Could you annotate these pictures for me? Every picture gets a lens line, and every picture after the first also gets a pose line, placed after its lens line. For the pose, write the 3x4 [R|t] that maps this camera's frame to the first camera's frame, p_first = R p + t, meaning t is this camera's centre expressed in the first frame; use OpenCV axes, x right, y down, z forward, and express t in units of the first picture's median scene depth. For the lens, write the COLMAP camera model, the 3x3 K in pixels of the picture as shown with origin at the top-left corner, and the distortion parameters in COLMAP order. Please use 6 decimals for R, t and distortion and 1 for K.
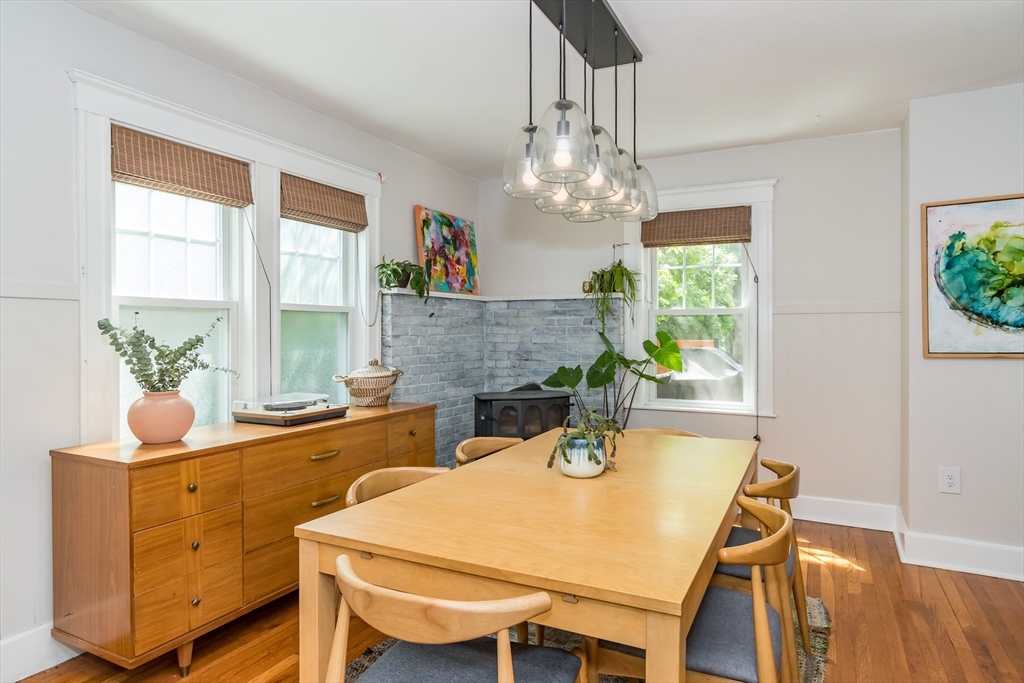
lens RADIAL K [[606.5, 0, 529.7], [0, 606.5, 334.5], [0, 0, 1]] dist [0.001417, 0.001980]
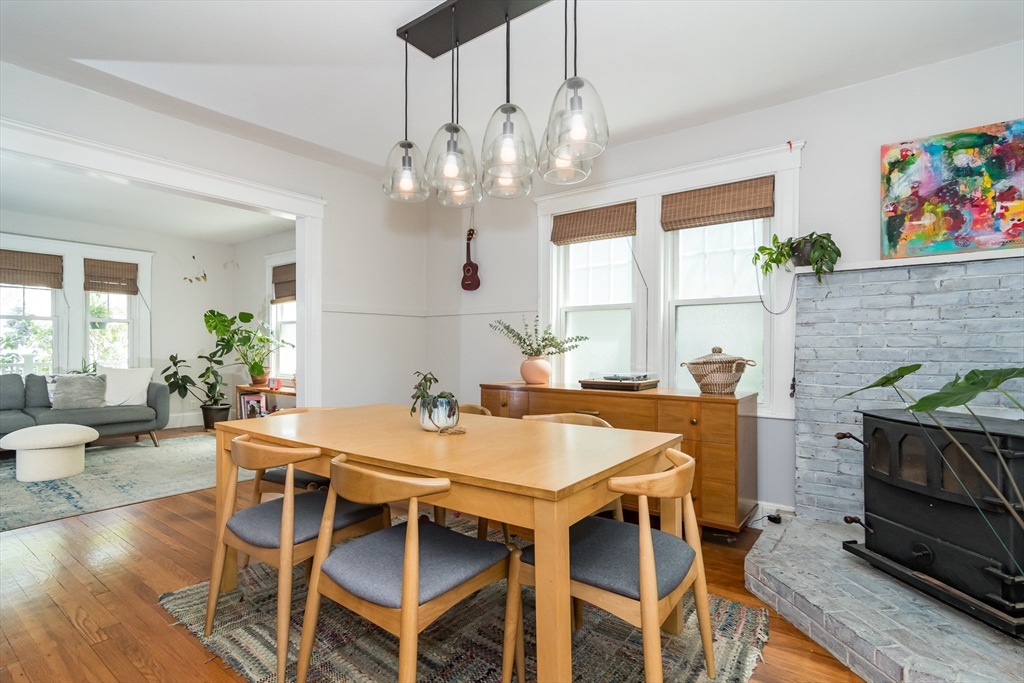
lens RADIAL K [[499.6, 0, 506.3], [0, 499.6, 346.7], [0, 0, 1]] dist [-0.000639, 0.001542]
pose [[-0.203183, -0.004324, -0.979131, 0.572850], [-0.012470, 0.999921, -0.001828, 0.042734], [0.979061, 0.011838, -0.203221, 0.773001]]
